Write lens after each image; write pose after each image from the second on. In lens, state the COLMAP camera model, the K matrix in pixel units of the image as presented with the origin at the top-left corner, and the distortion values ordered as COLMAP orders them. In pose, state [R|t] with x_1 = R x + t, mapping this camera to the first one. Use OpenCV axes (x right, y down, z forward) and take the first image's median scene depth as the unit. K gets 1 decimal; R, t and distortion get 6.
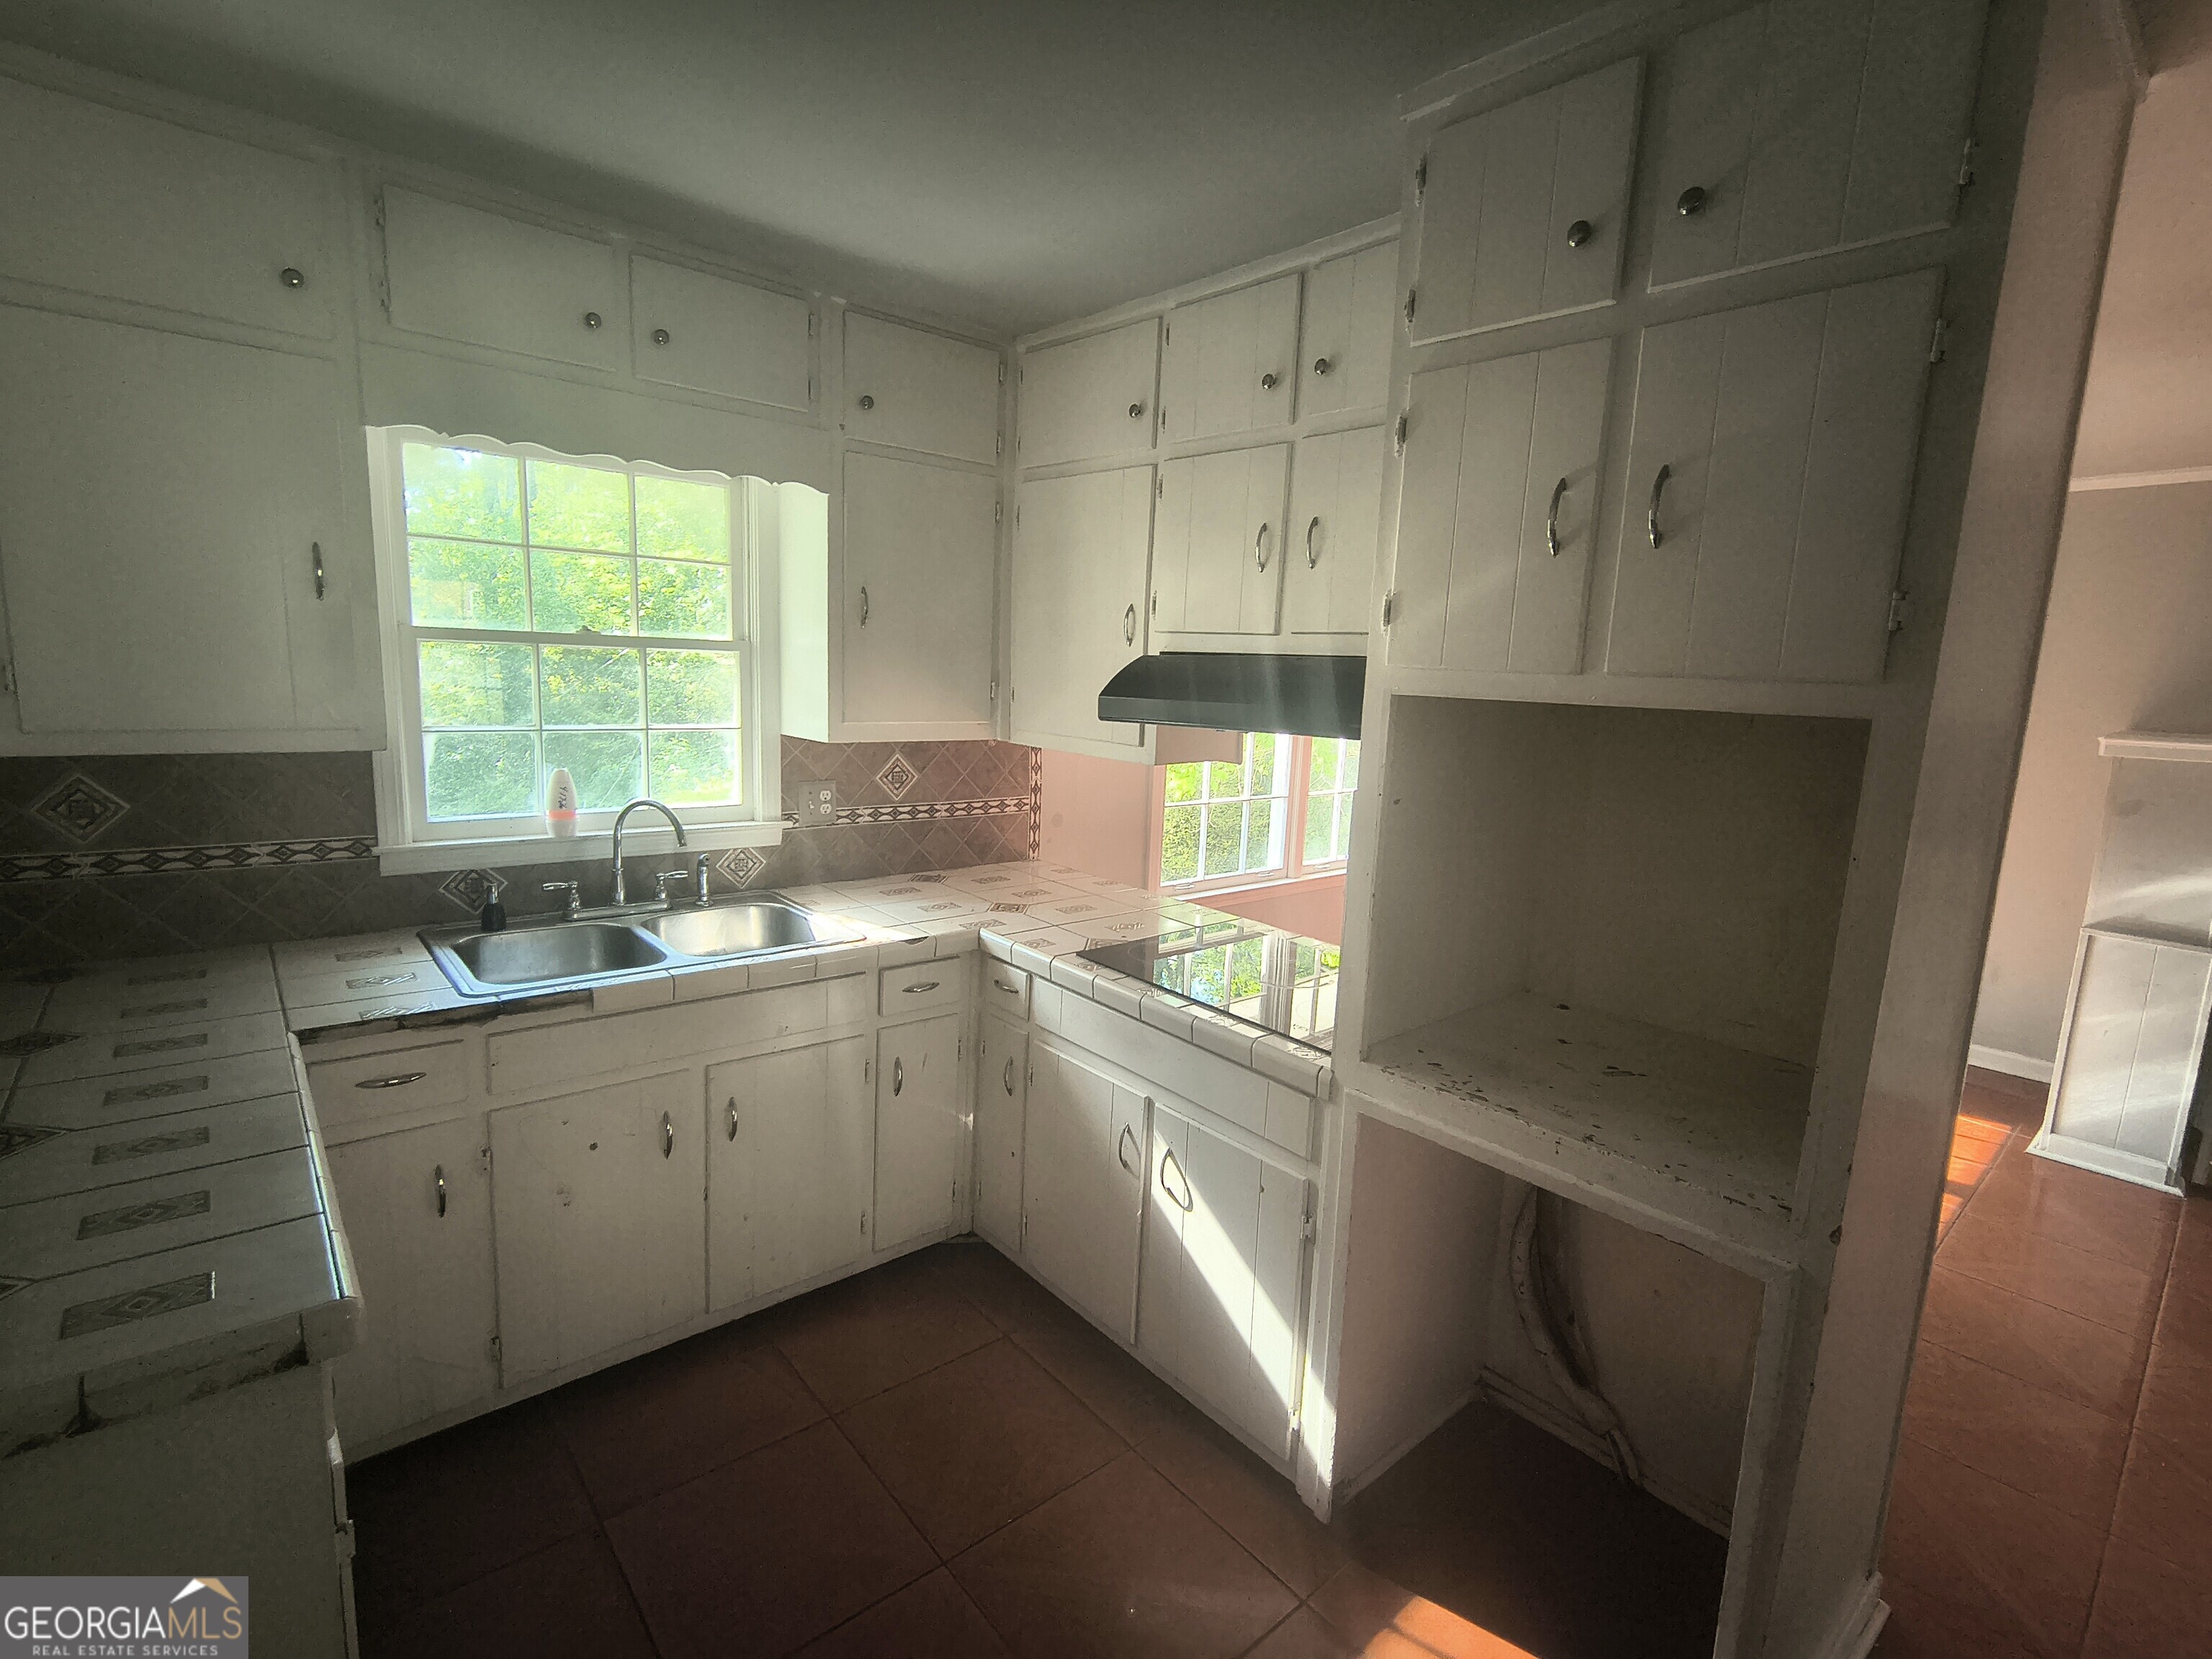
lens RADIAL K [[1018.8, 0, 1110.9], [0, 1018.8, 819.9], [0, 0, 1]] dist [0.011739, 0.000215]
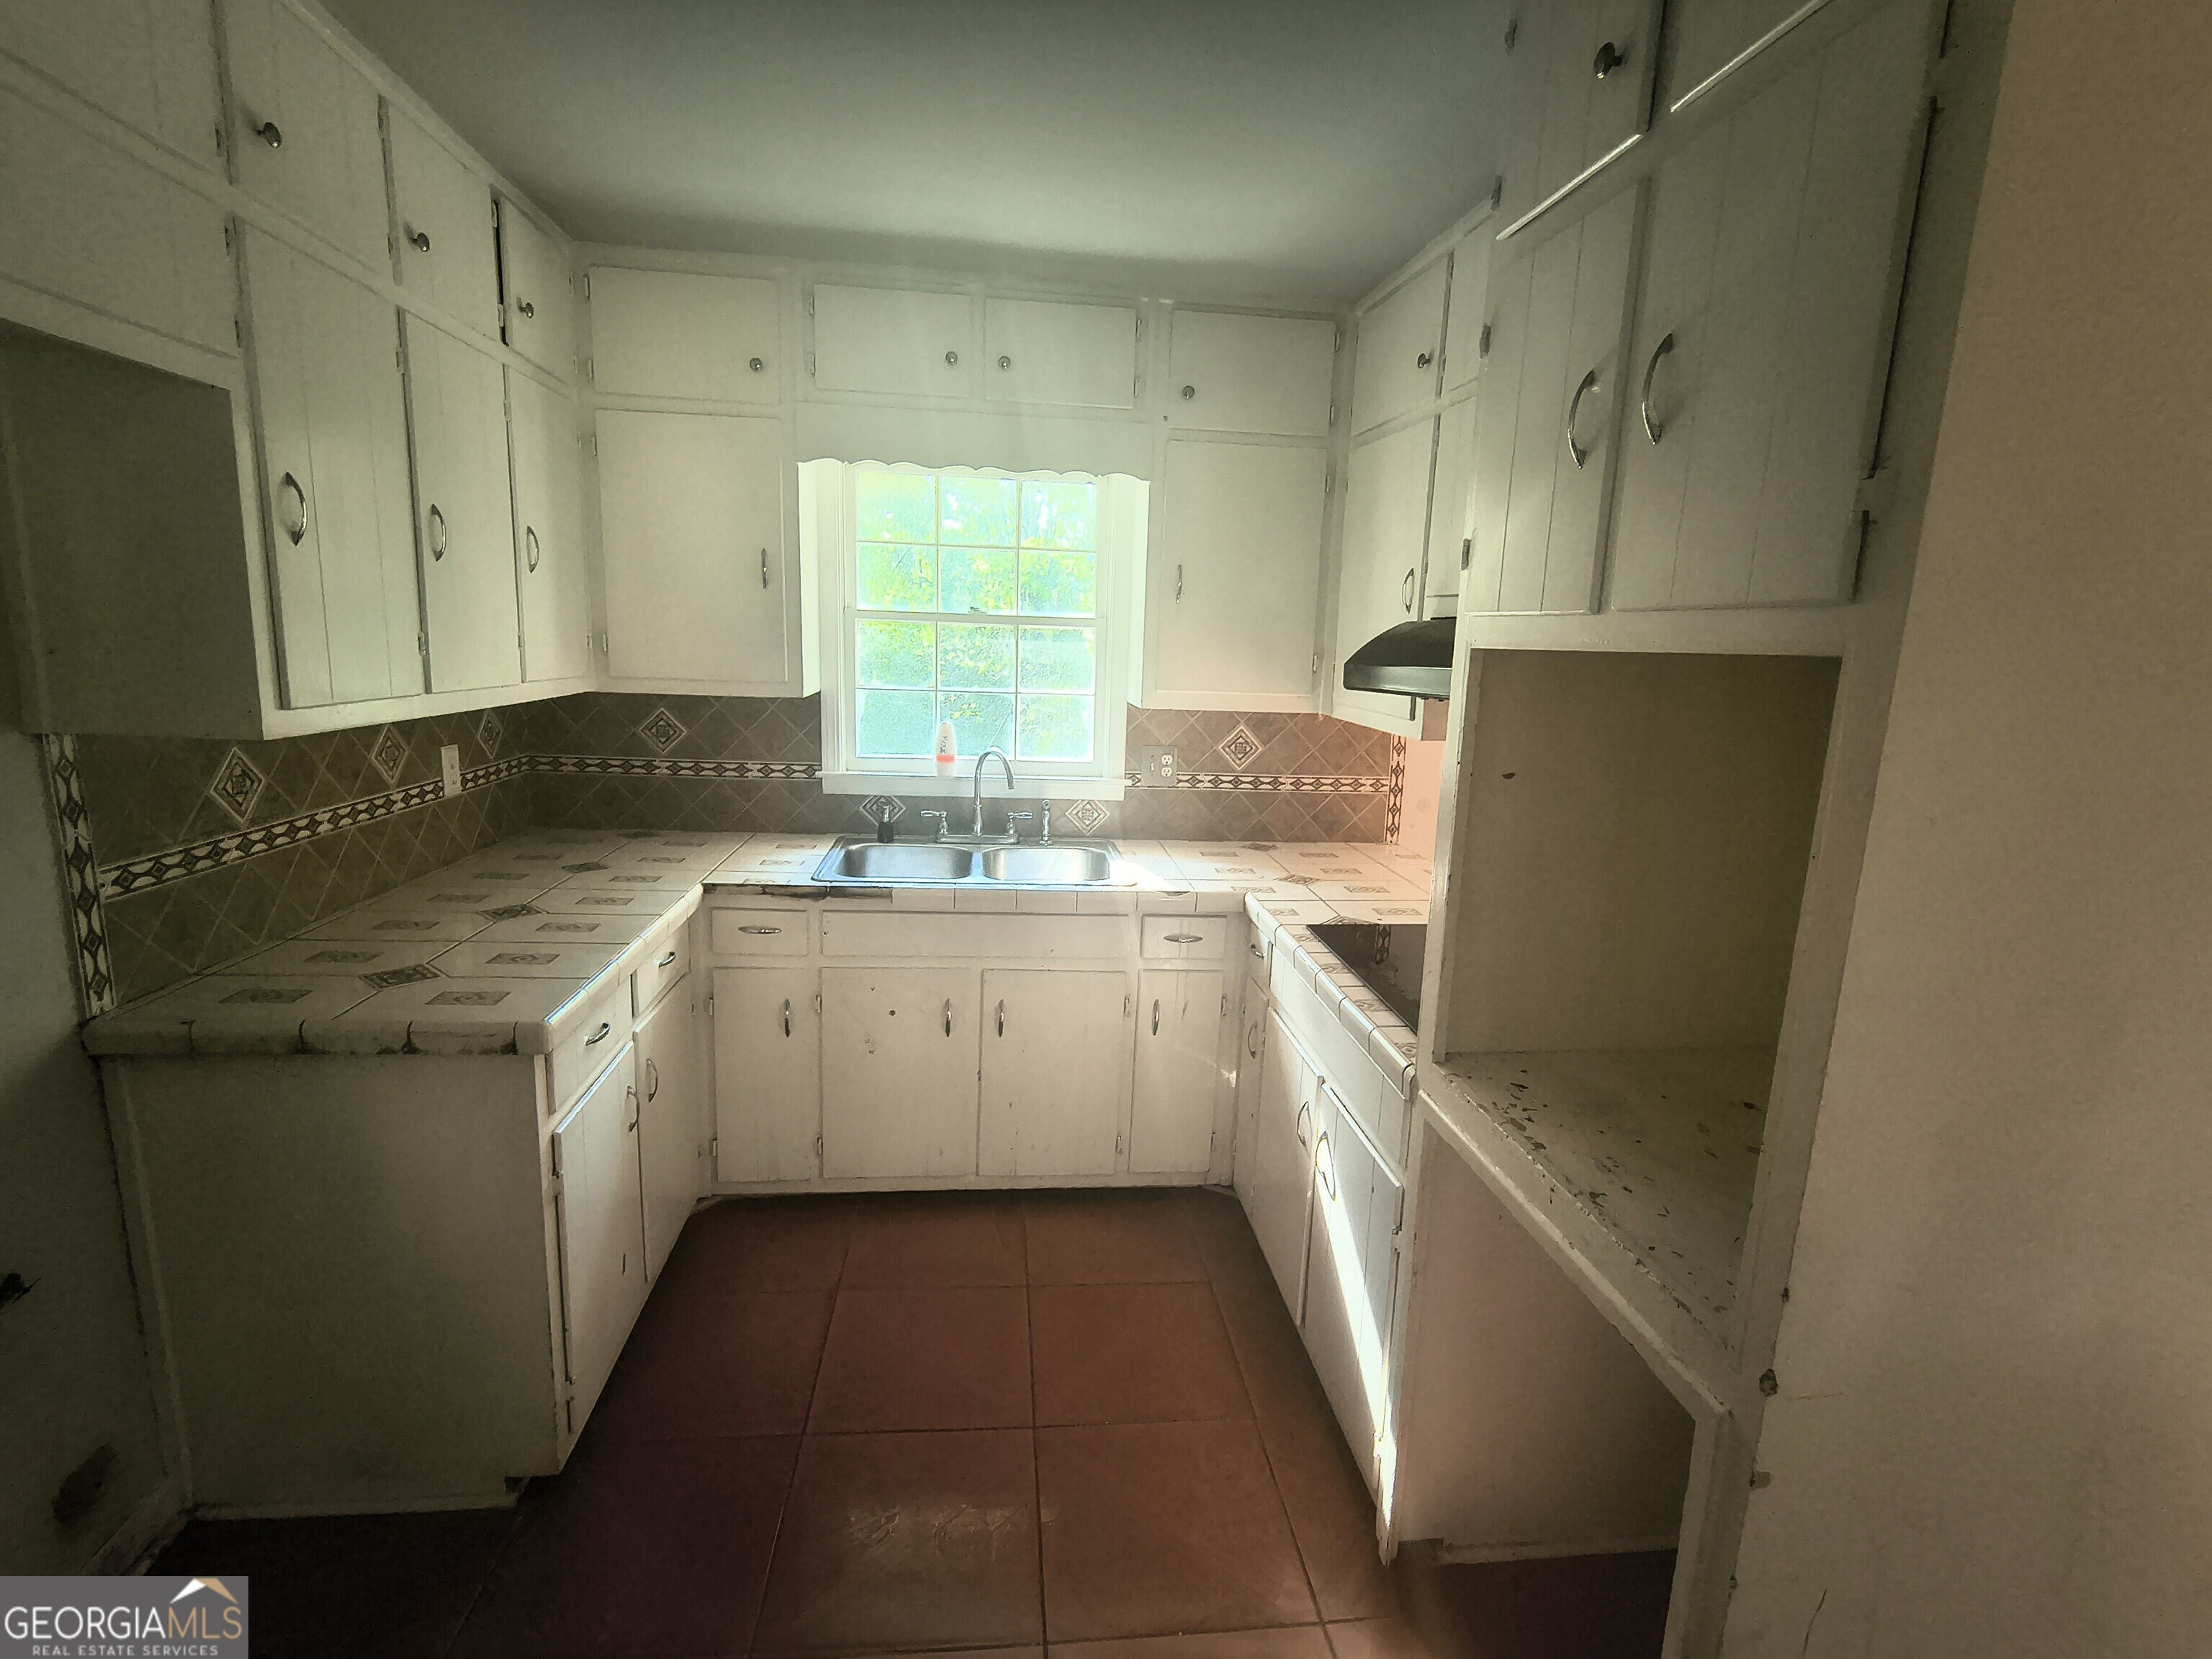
lens RADIAL K [[1018.8, 0, 1110.9], [0, 1018.8, 819.9], [0, 0, 1]] dist [0.011739, 0.000215]
pose [[0.833037, 0.087645, -0.546230, 0.320942], [-0.085435, 0.995907, 0.029504, 0.015395], [0.546581, 0.022089, 0.837115, 0.065221]]
